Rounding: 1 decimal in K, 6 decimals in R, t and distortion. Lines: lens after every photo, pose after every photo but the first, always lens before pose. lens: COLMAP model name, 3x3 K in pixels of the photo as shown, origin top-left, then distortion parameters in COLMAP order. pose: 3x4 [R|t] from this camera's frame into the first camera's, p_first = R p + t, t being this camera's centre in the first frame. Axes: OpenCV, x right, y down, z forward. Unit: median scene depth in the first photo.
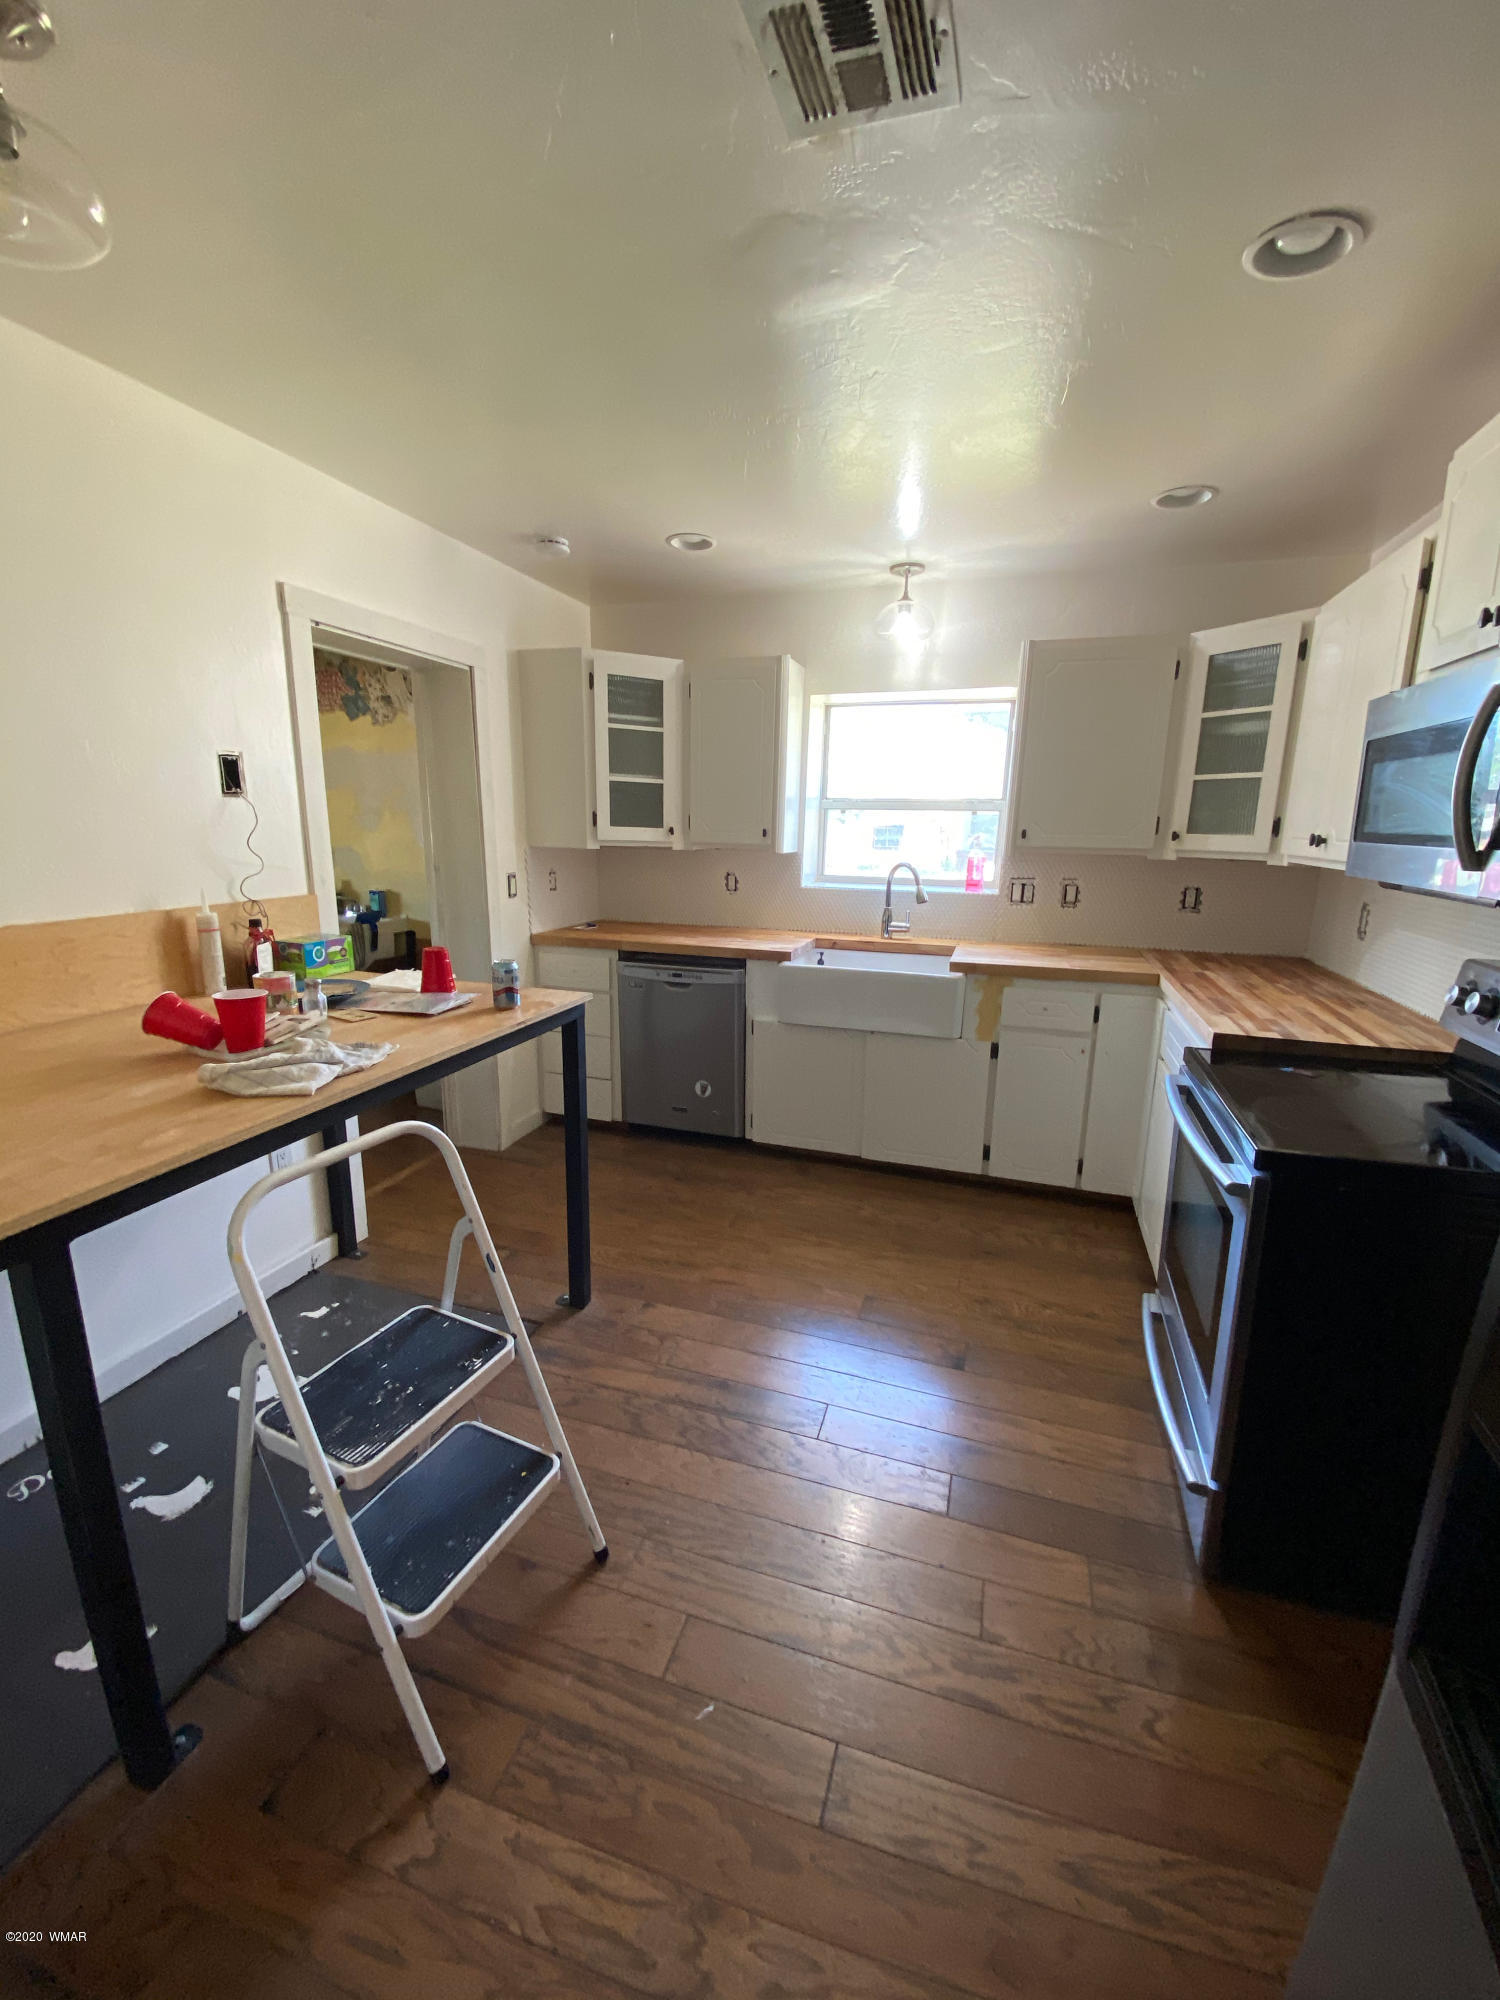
lens RADIAL K [[804.9, 0, 755.1], [0, 804.9, 1009.0], [0, 0, 1]] dist [0.002294, -0.013020]
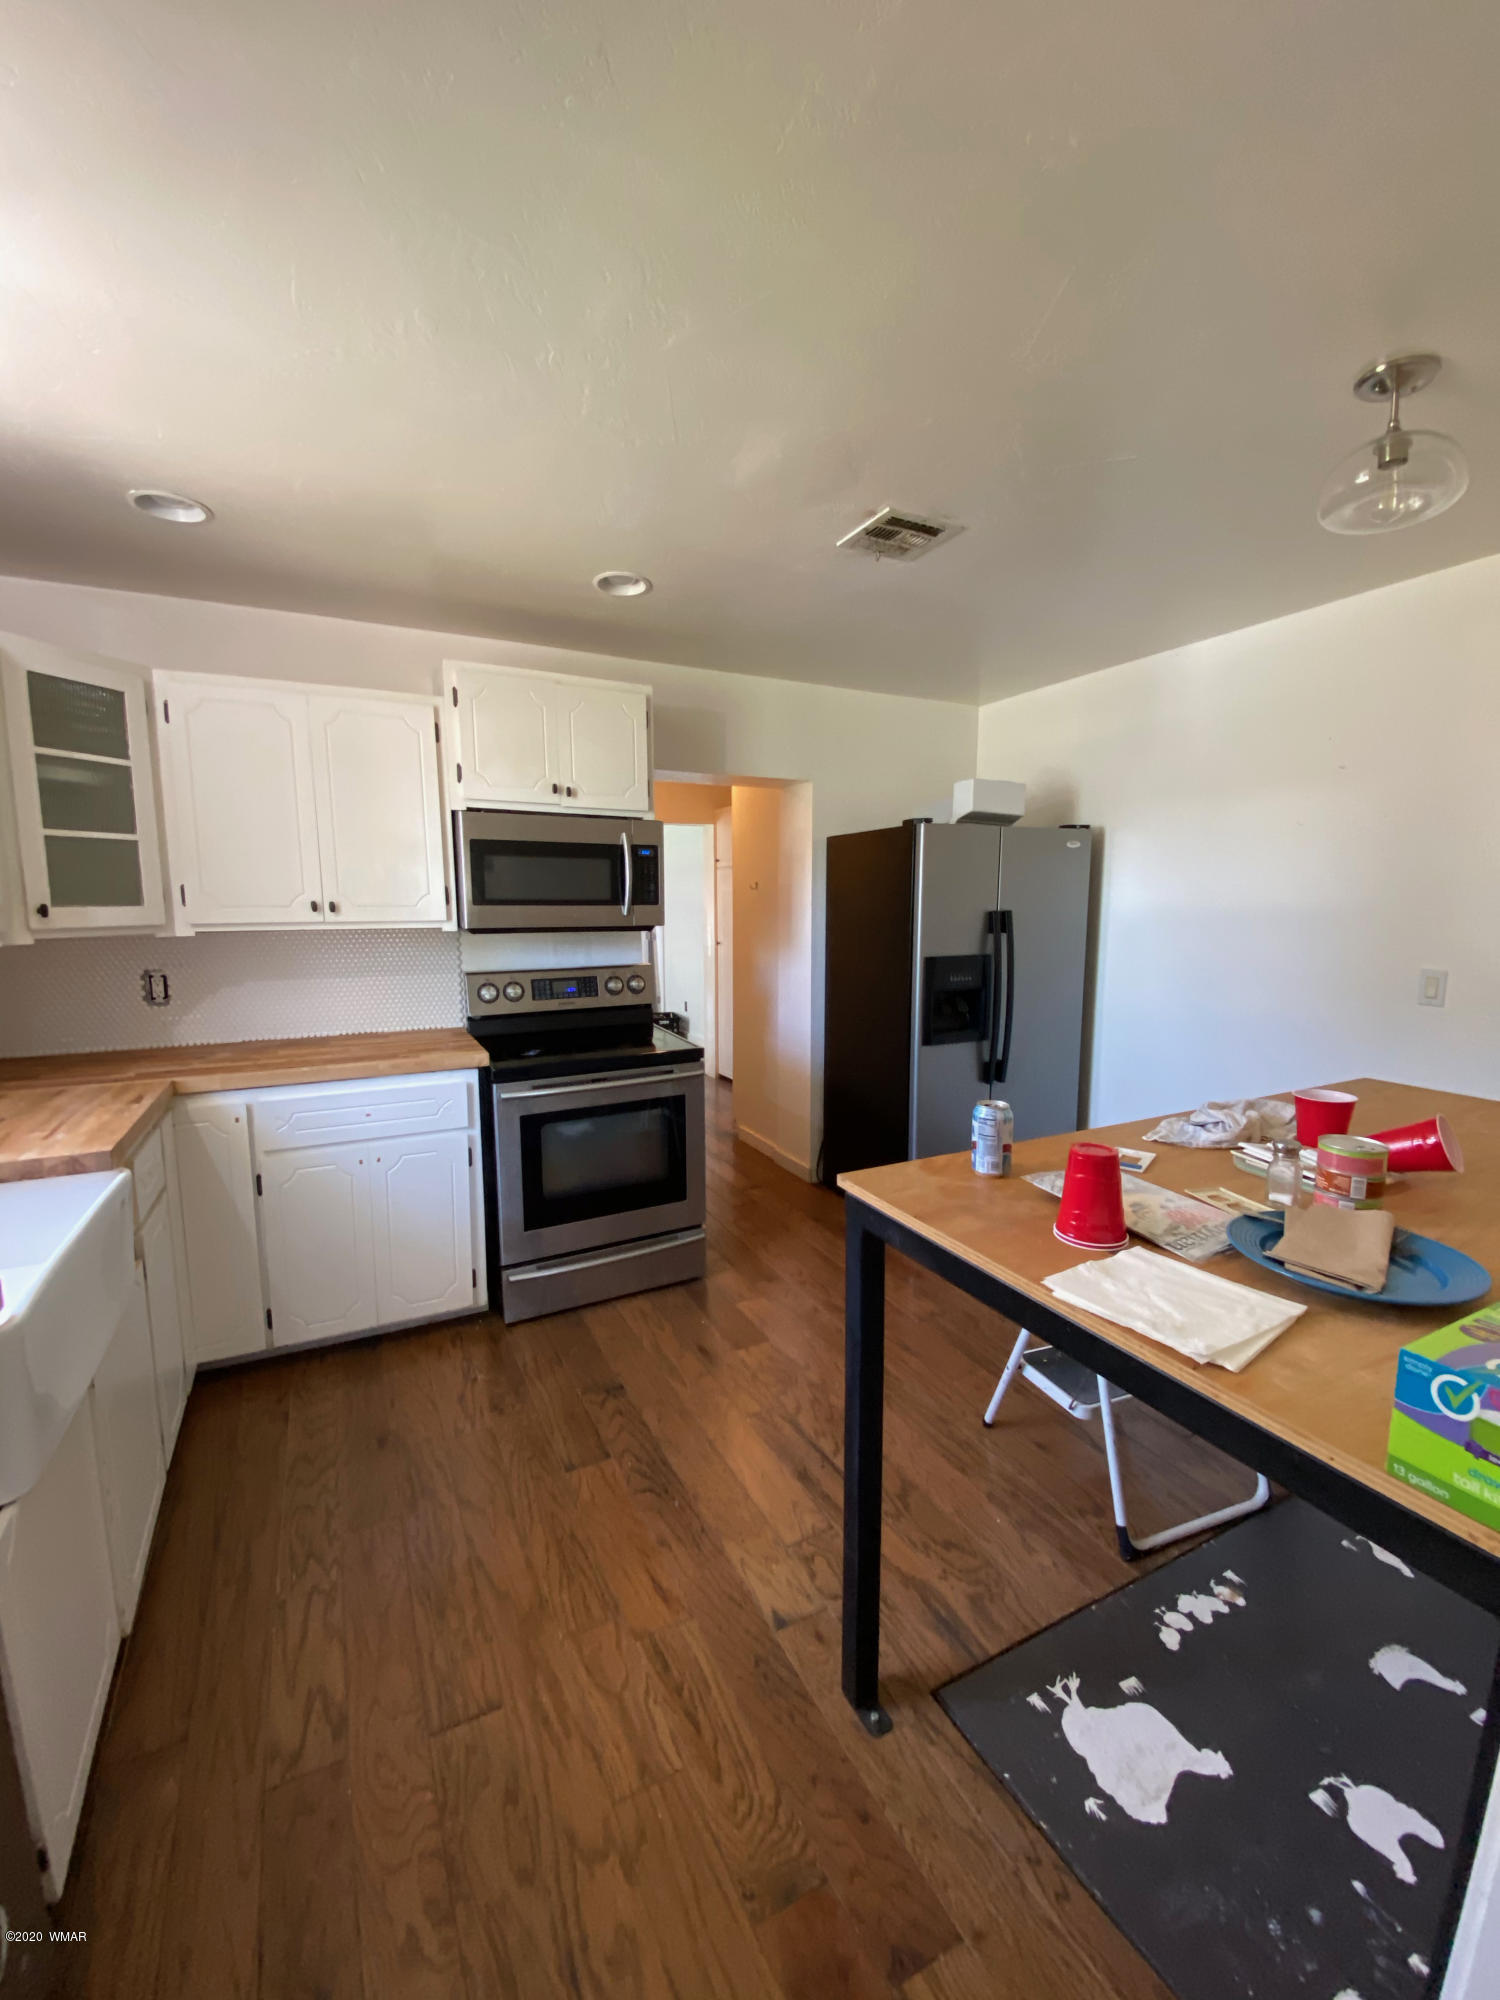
lens RADIAL K [[804.9, 0, 755.1], [0, 804.9, 1009.0], [0, 0, 1]] dist [0.002294, -0.013020]
pose [[-0.710533, -0.106533, 0.695552, -0.339932], [0.152665, 0.941590, 0.300170, -0.196257], [-0.686903, 0.319467, -0.652767, 0.834202]]
